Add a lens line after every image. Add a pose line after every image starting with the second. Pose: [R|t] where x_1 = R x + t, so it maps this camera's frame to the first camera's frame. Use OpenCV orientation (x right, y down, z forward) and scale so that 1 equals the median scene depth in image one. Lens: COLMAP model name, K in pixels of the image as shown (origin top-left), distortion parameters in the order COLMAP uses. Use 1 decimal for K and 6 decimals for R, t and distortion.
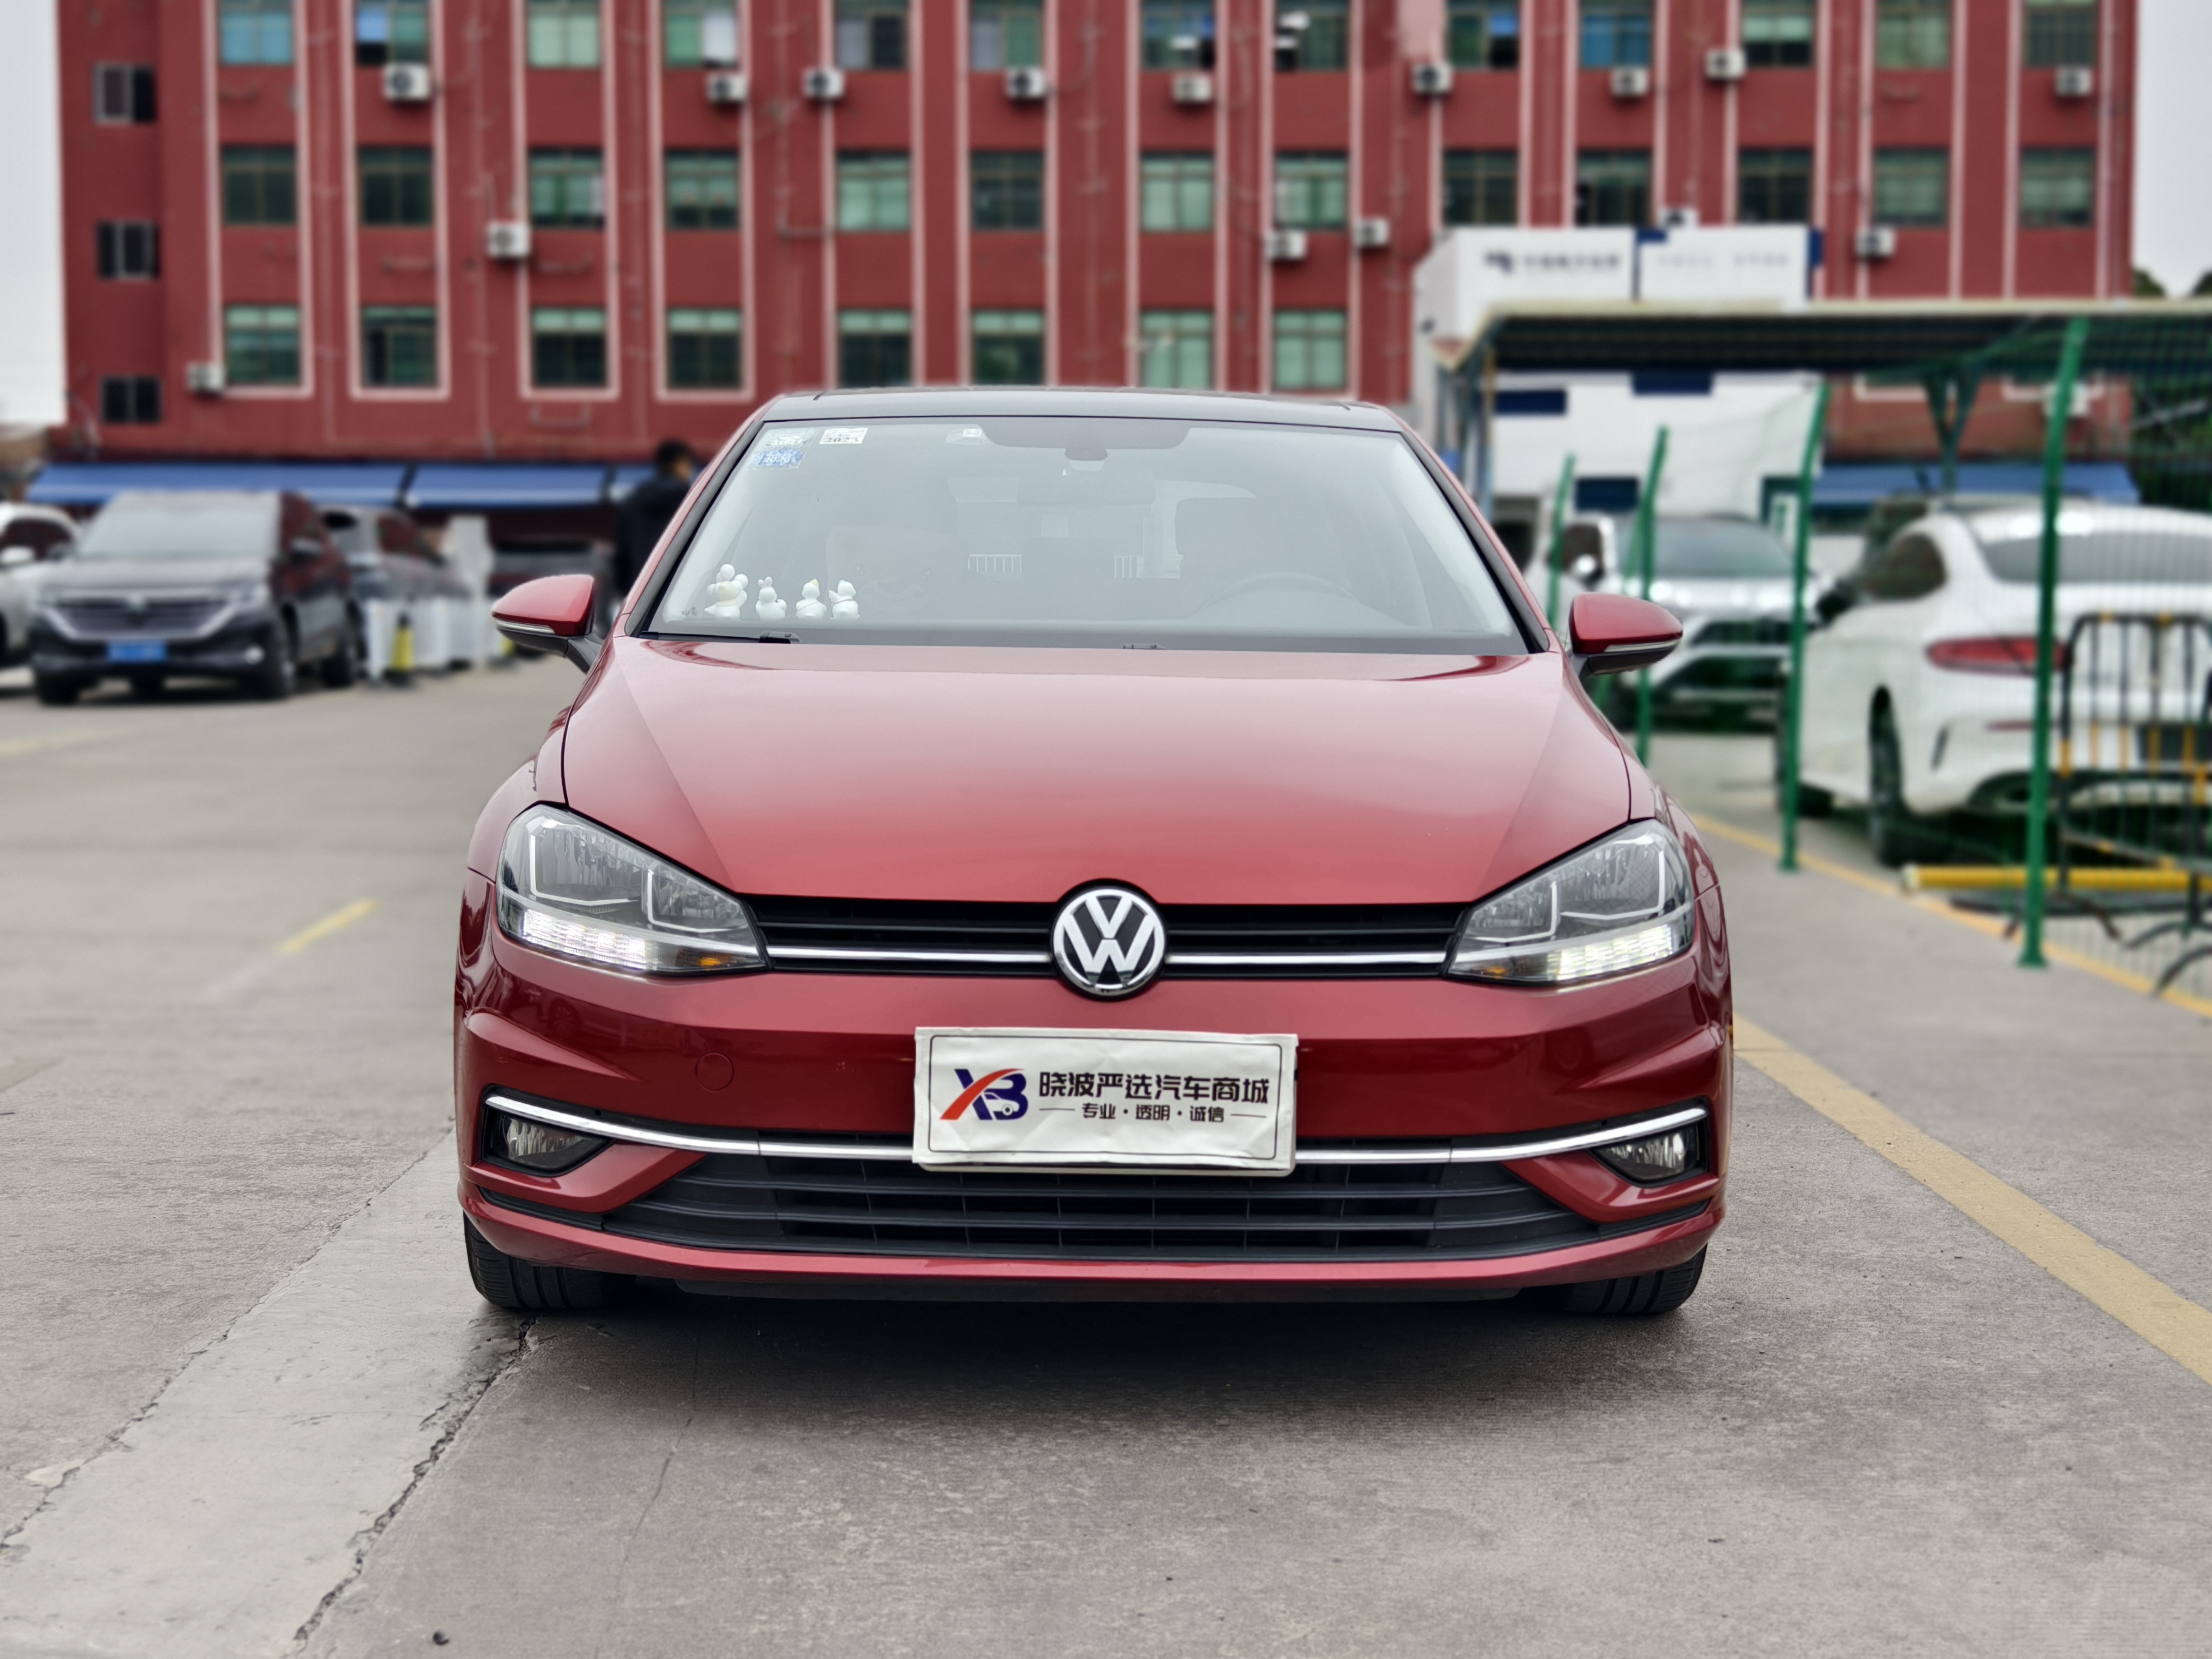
lens RADIAL K [[3300.7, 0, 1174.0], [0, 3300.7, 780.9], [0, 0, 1]] dist [0.089817, 0.000000]
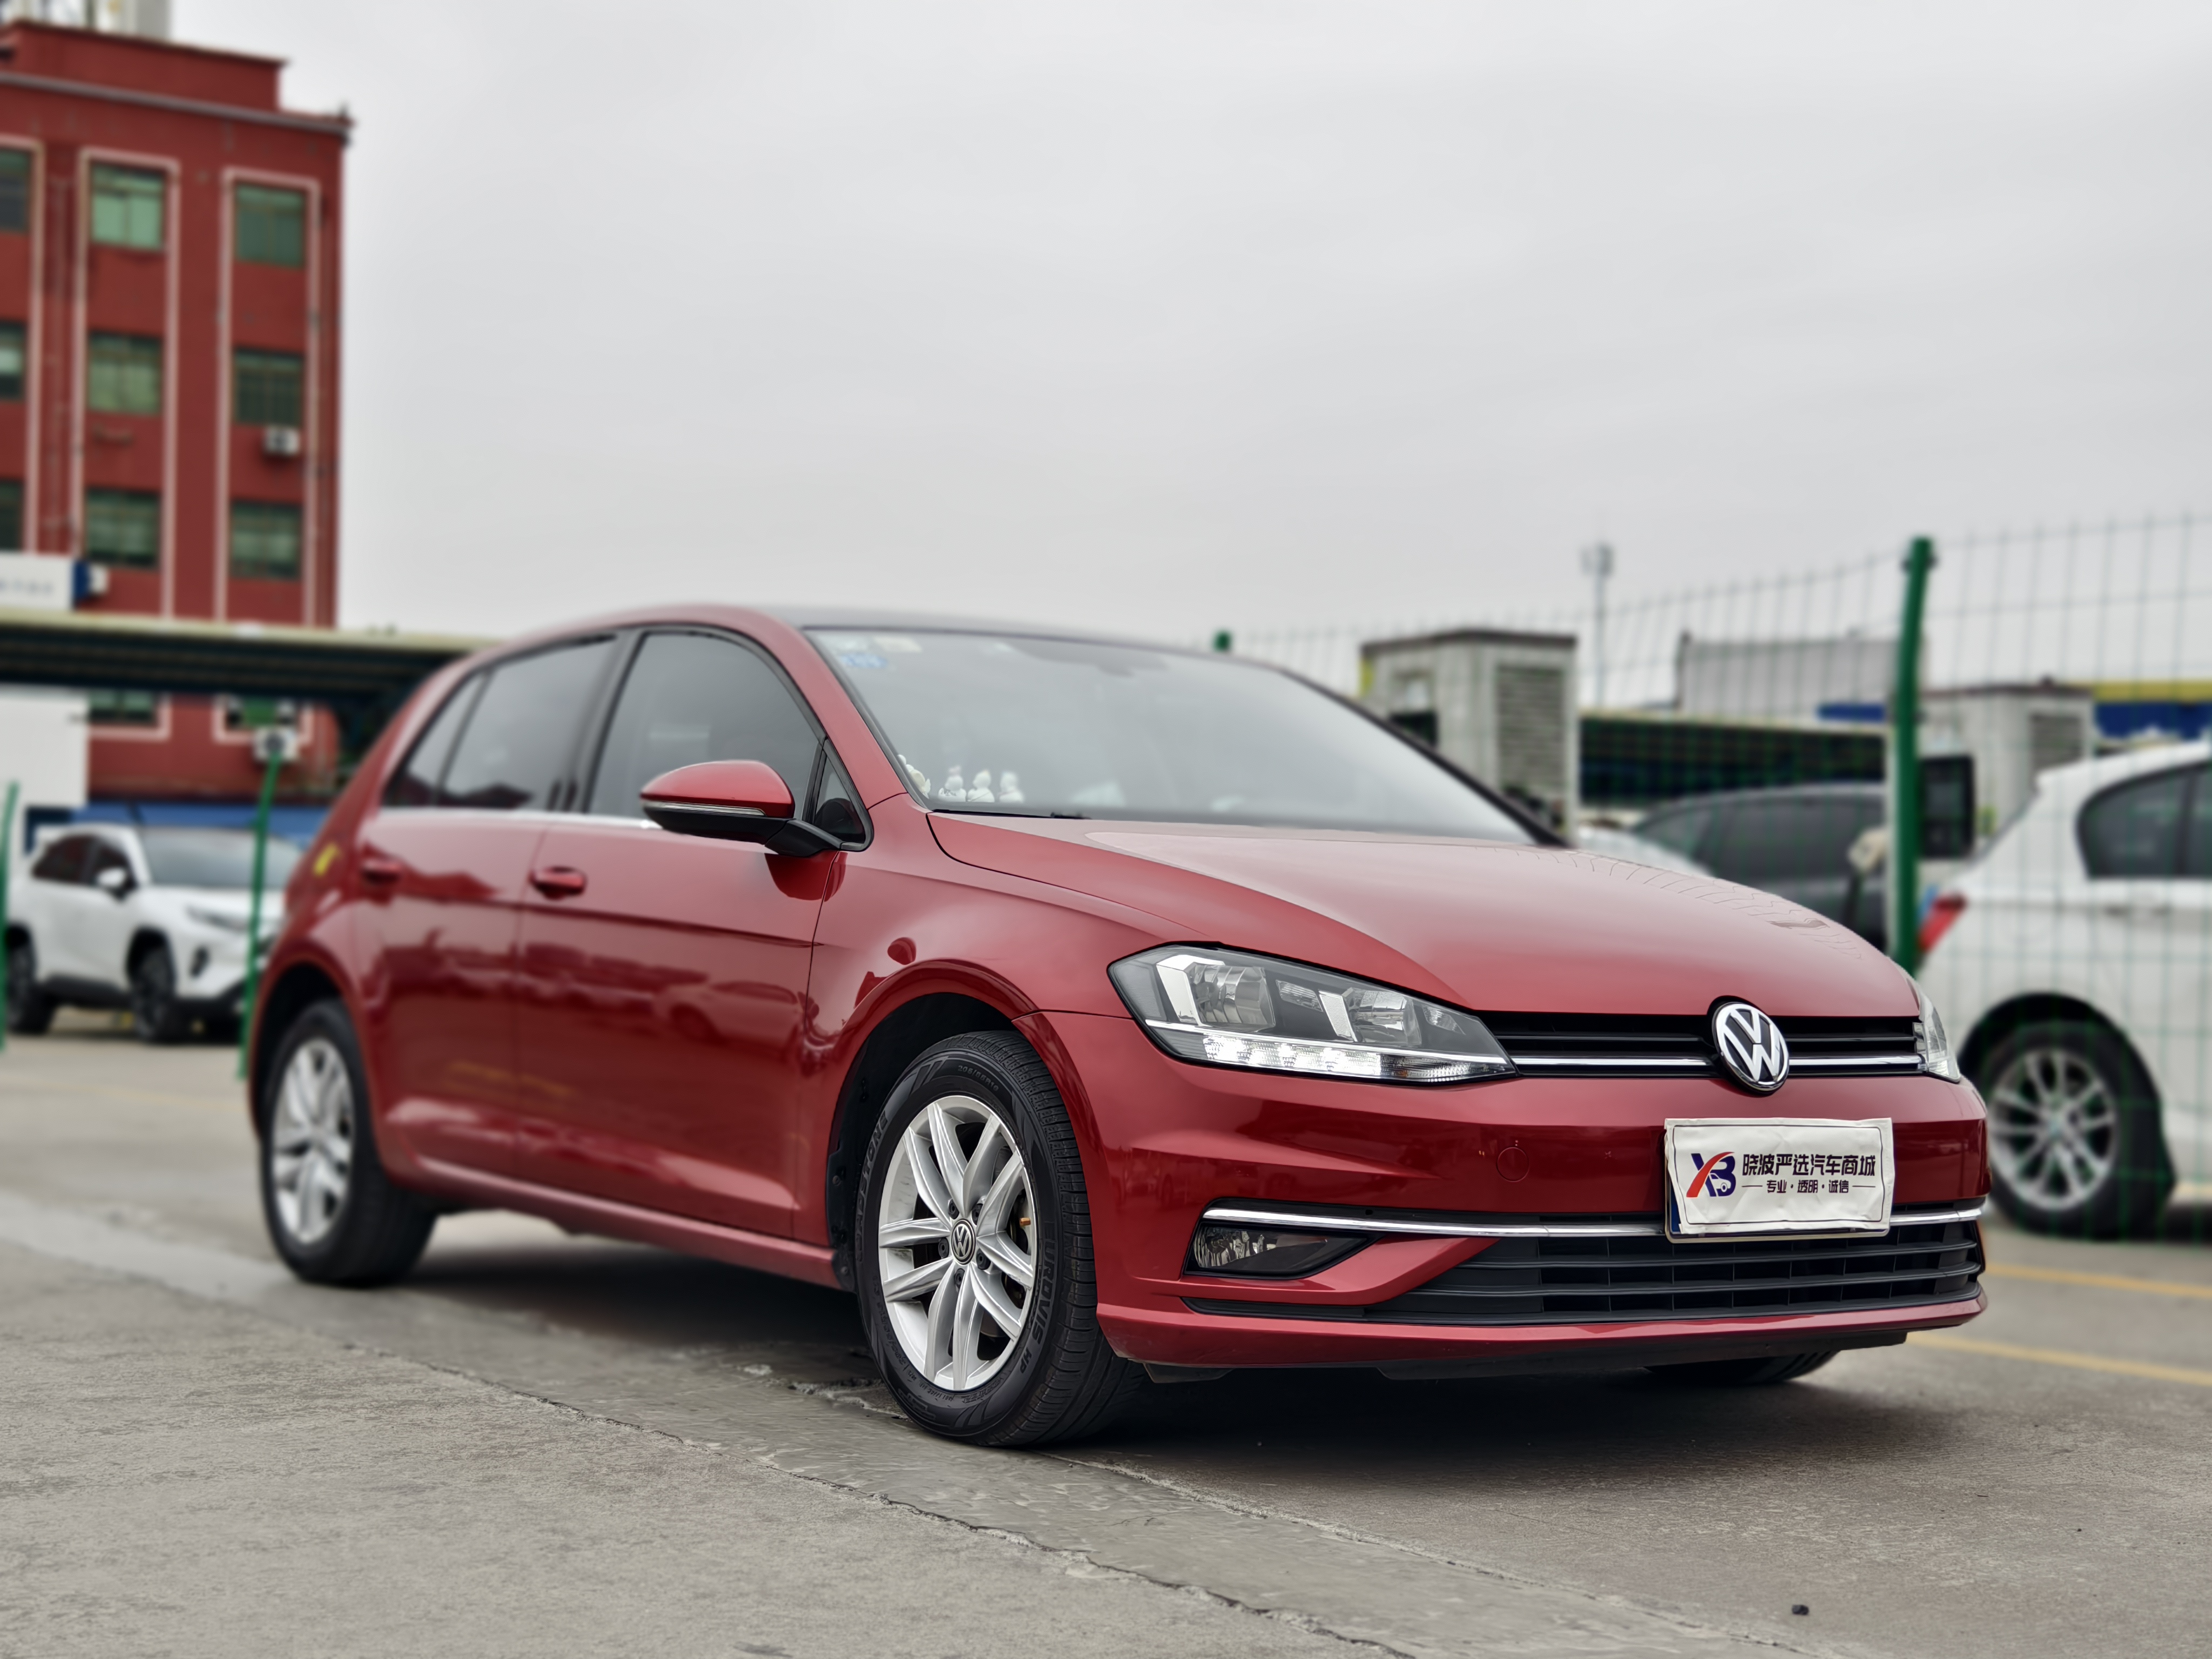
lens RADIAL K [[3300.7, 0, 1106.9], [0, 3300.7, 818.6], [0, 0, 1]] dist [0.089817, 0.000000]
pose [[0.835290, 0.024546, 0.549261, -0.887256], [0.024842, 0.996298, -0.082302, 0.060001], [-0.549247, 0.082391, 0.831588, 0.123337]]
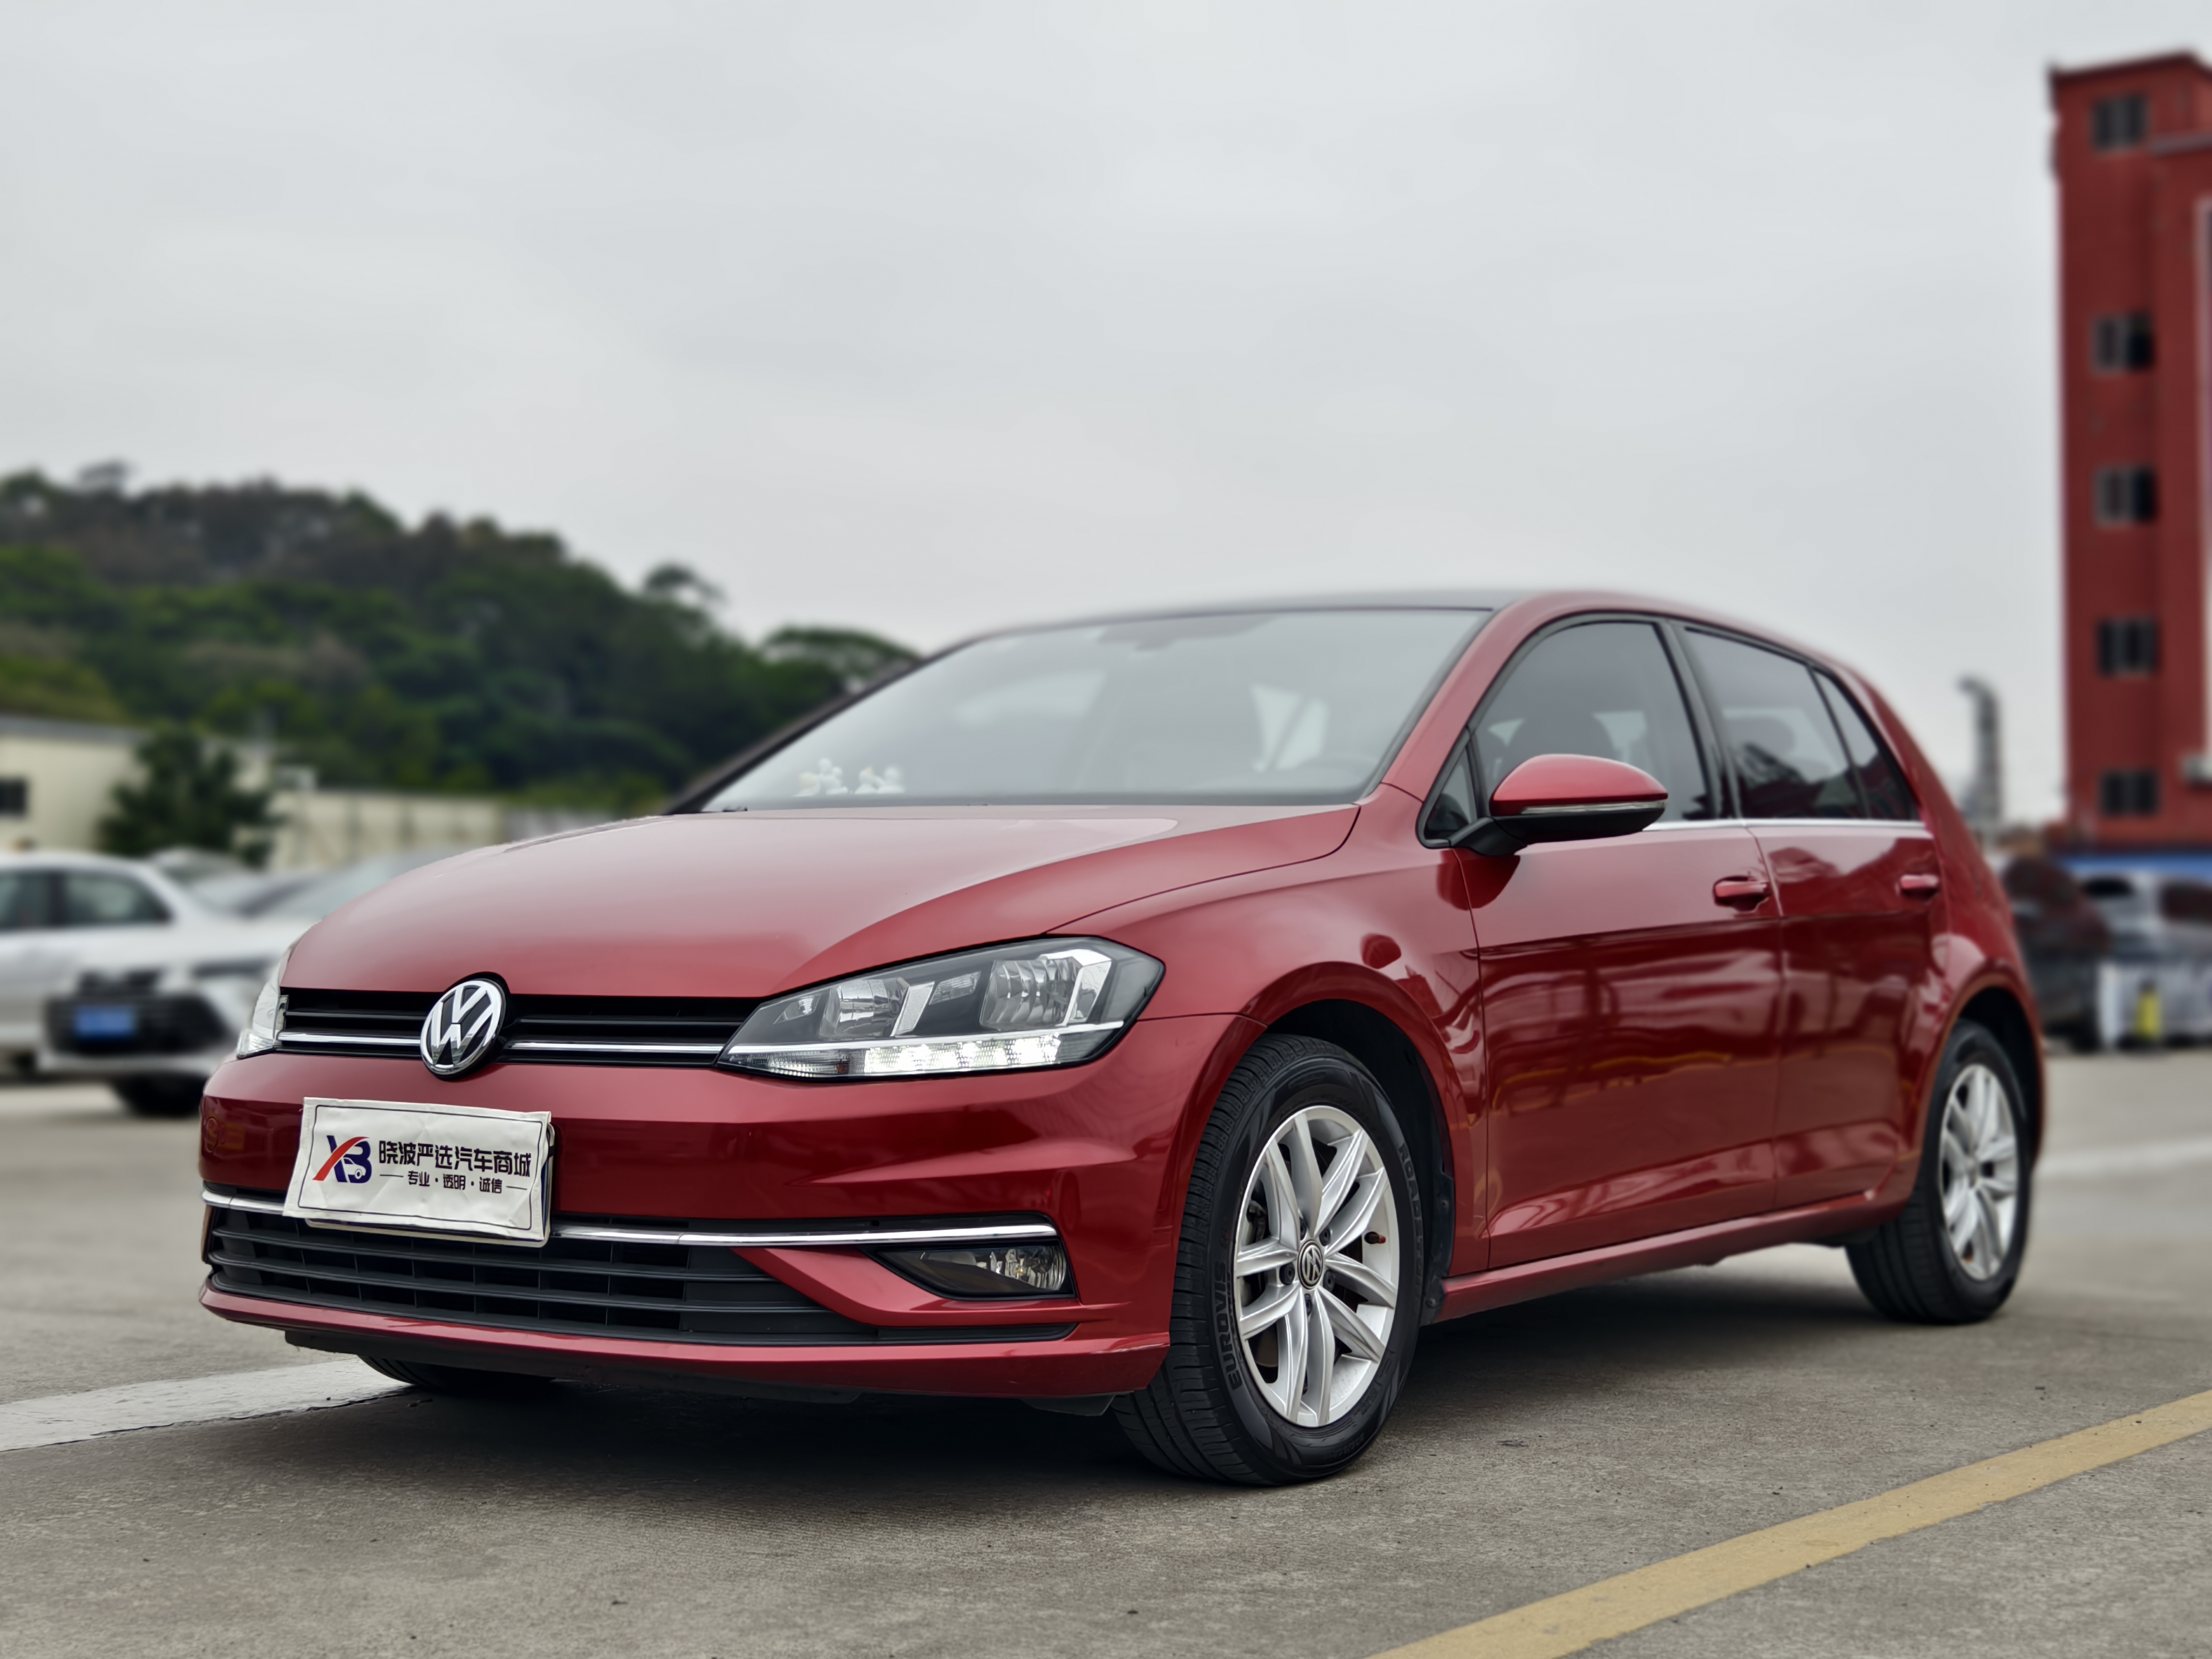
lens RADIAL K [[3300.7, 0, 1098.9], [0, 3300.7, 832.9], [0, 0, 1]] dist [0.089817, 0.000000]
pose [[0.801350, -0.027005, -0.597585, 0.814577], [-0.036467, 0.994917, -0.093862, 0.080872], [0.597083, 0.097009, 0.796292, 0.250151]]
